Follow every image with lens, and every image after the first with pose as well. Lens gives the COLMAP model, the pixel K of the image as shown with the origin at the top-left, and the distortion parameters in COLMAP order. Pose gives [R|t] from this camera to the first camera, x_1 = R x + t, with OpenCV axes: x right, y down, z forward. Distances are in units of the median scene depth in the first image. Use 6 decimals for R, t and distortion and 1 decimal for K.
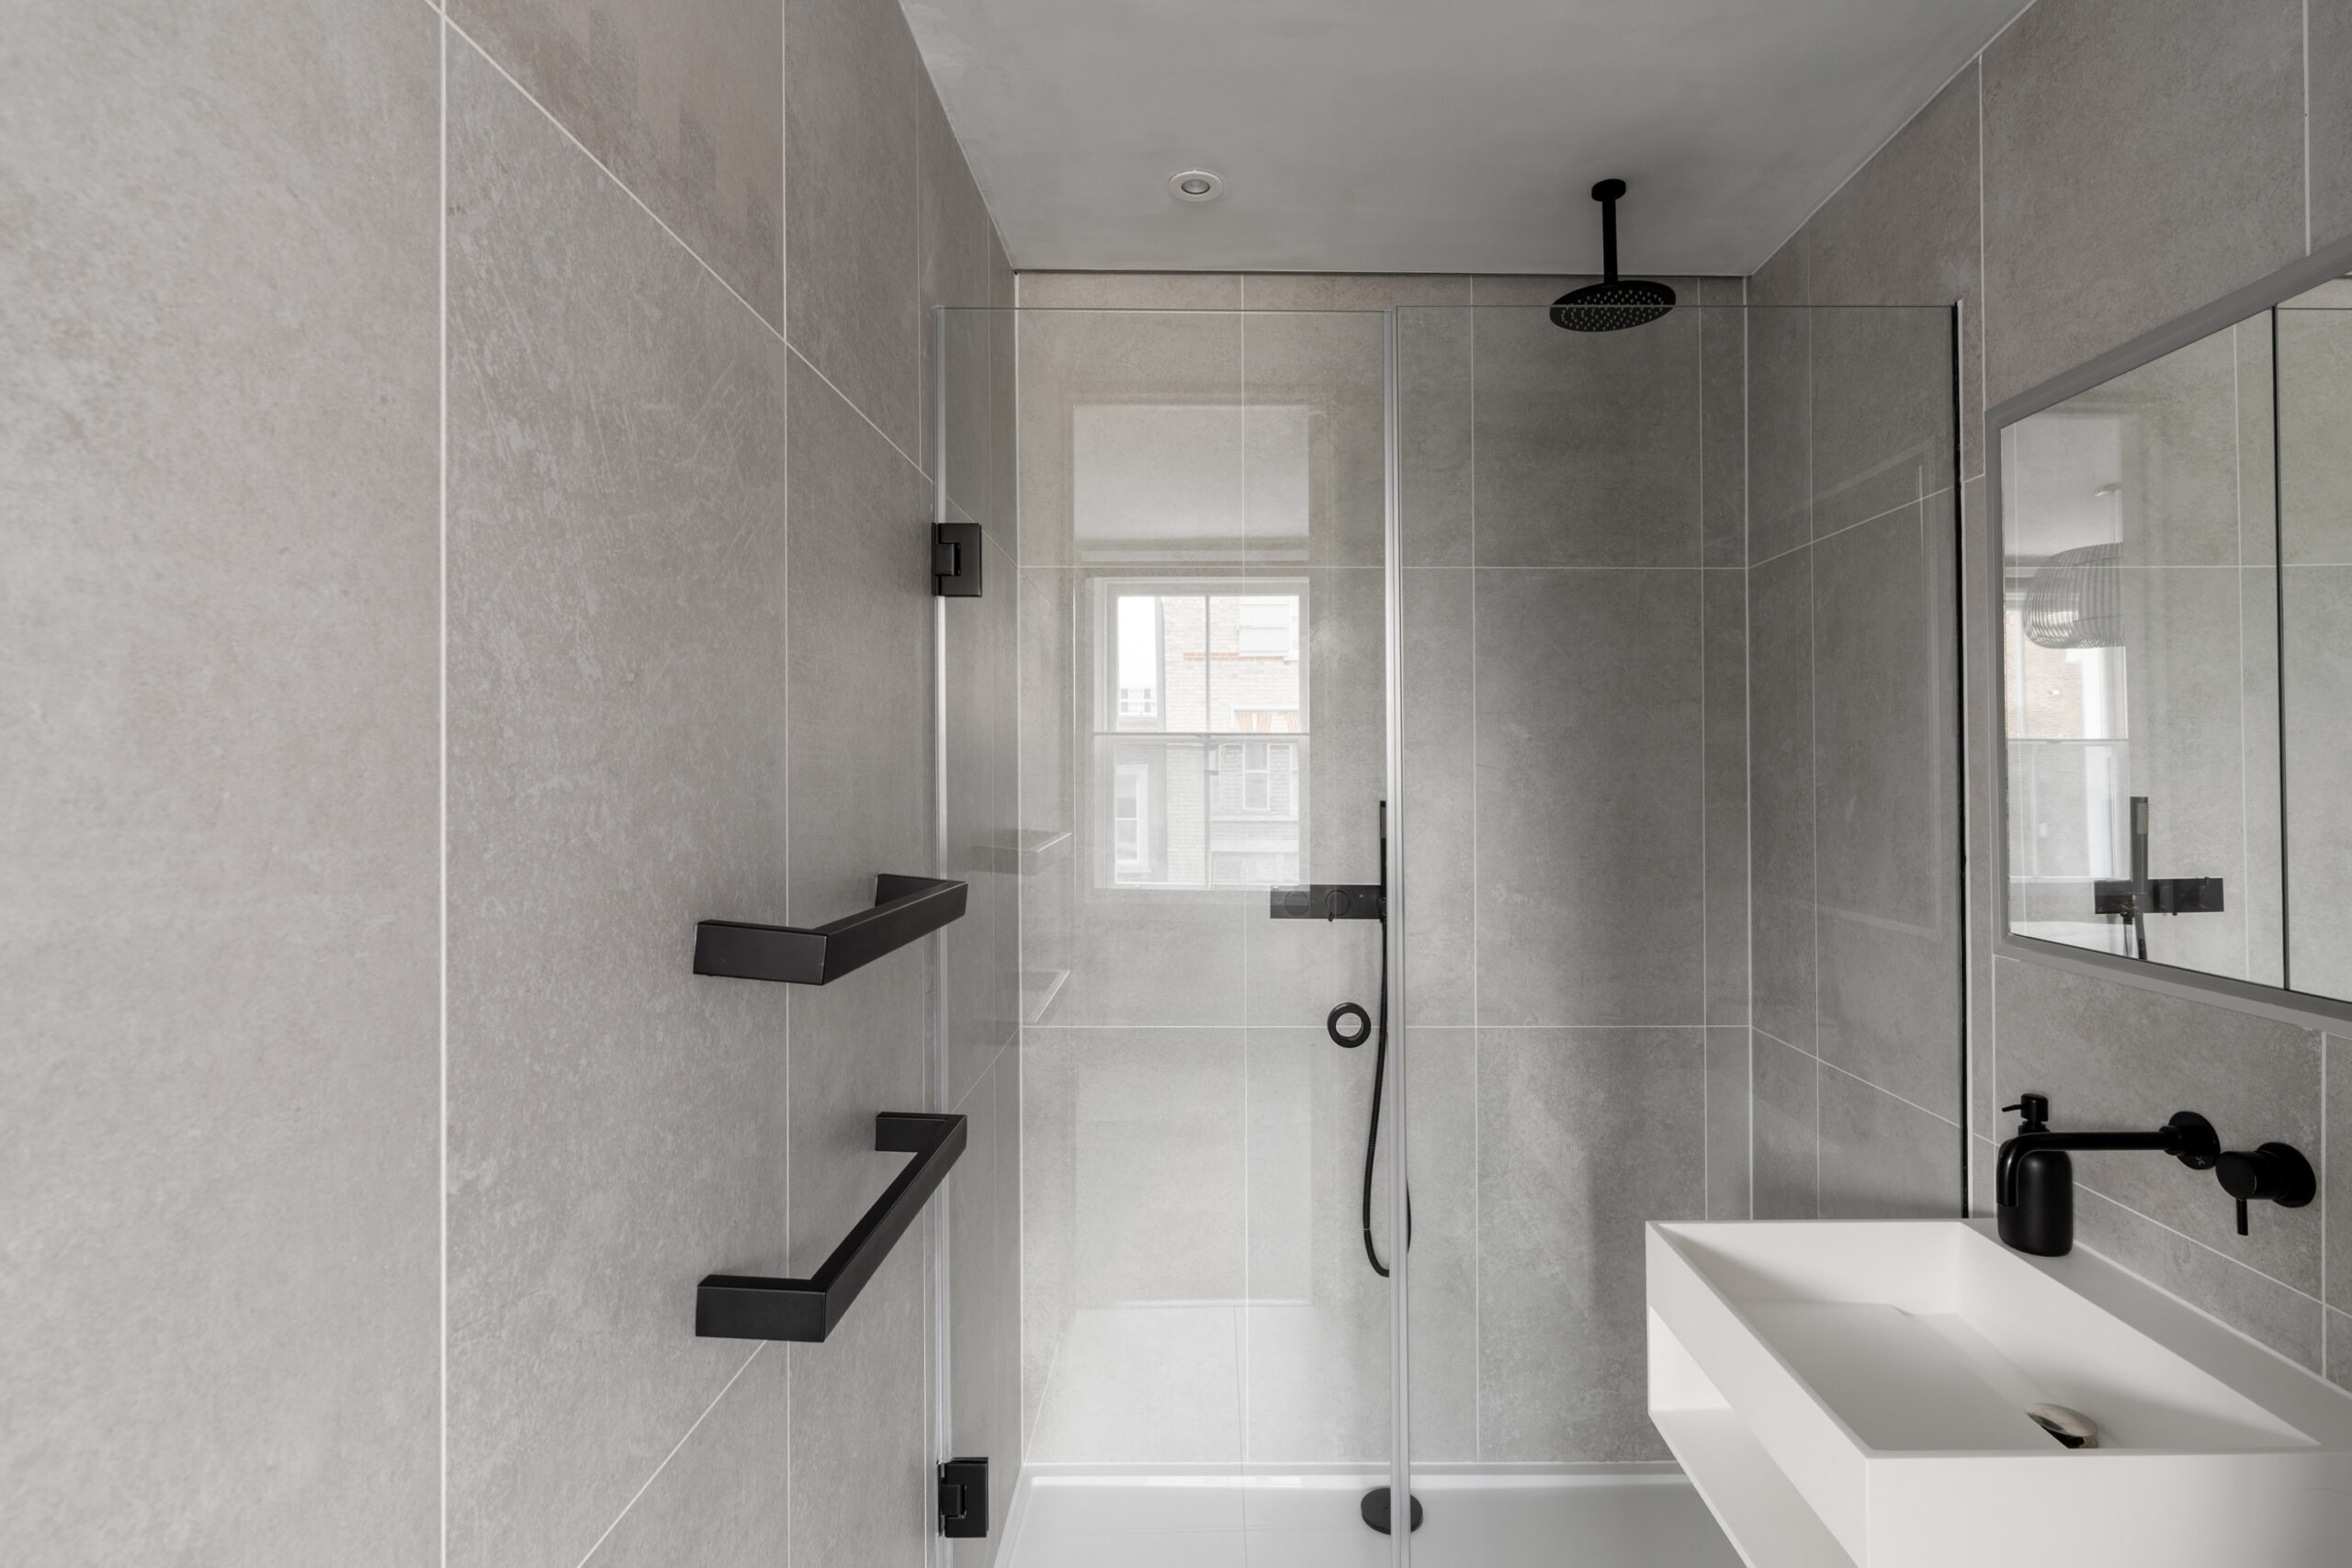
lens RADIAL K [[1246.6, 0, 1195.1], [0, 1246.6, 787.2], [0, 0, 1]] dist [0.000343, 0.000135]
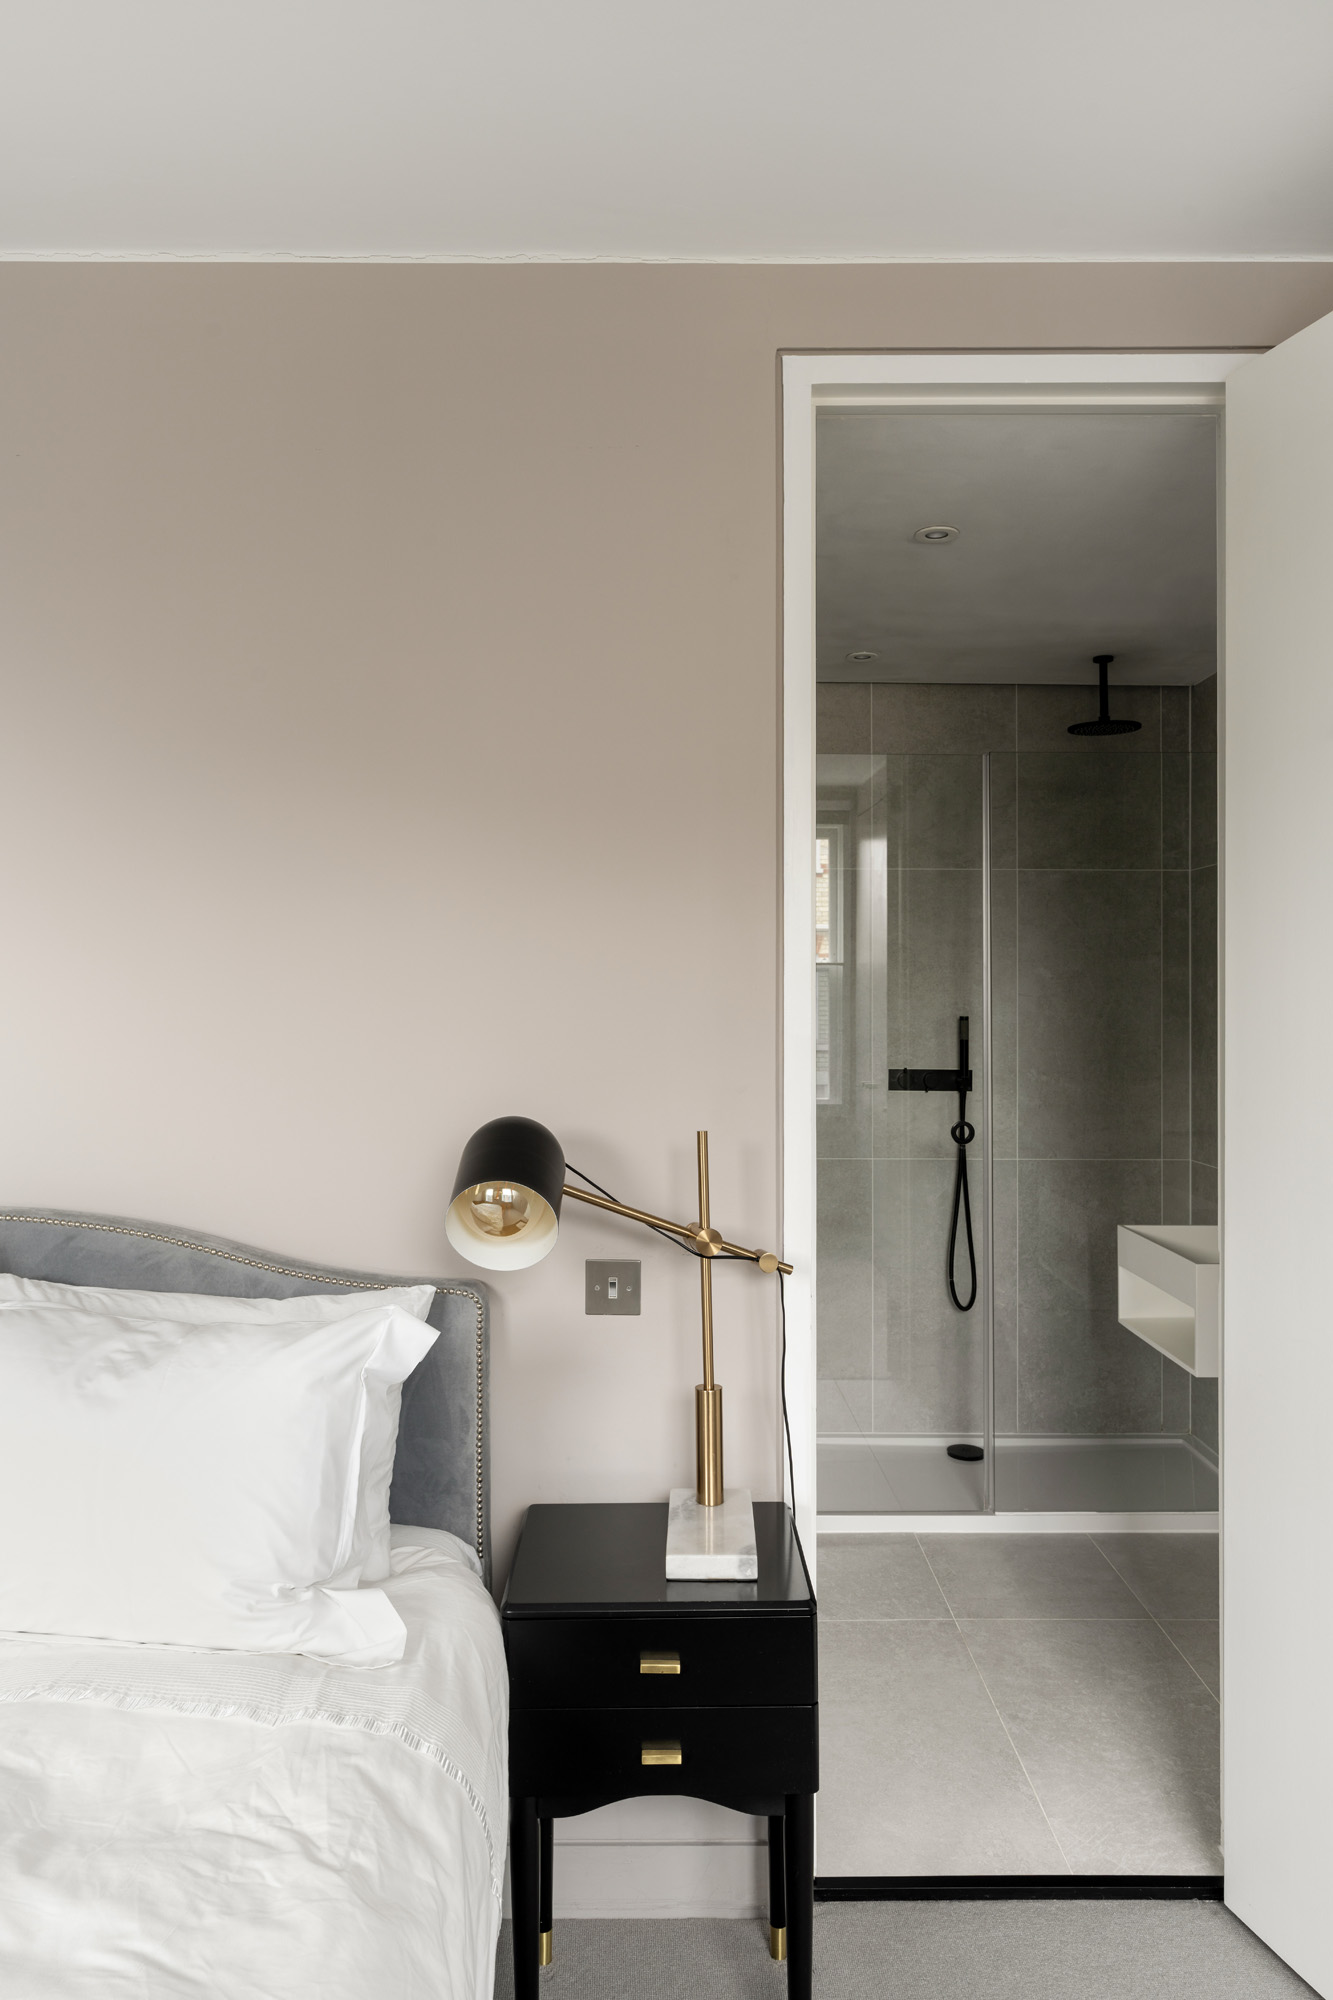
lens RADIAL K [[1343.1, 0, 657.2], [0, 1343.1, 1001.9], [0, 0, 1]] dist [0.000886, -0.000237]
pose [[0.999993, 0.003518, -0.001225, -0.231907], [-0.003511, 0.999979, 0.005406, -0.015779], [0.001244, -0.005402, 0.999985, -0.709447]]
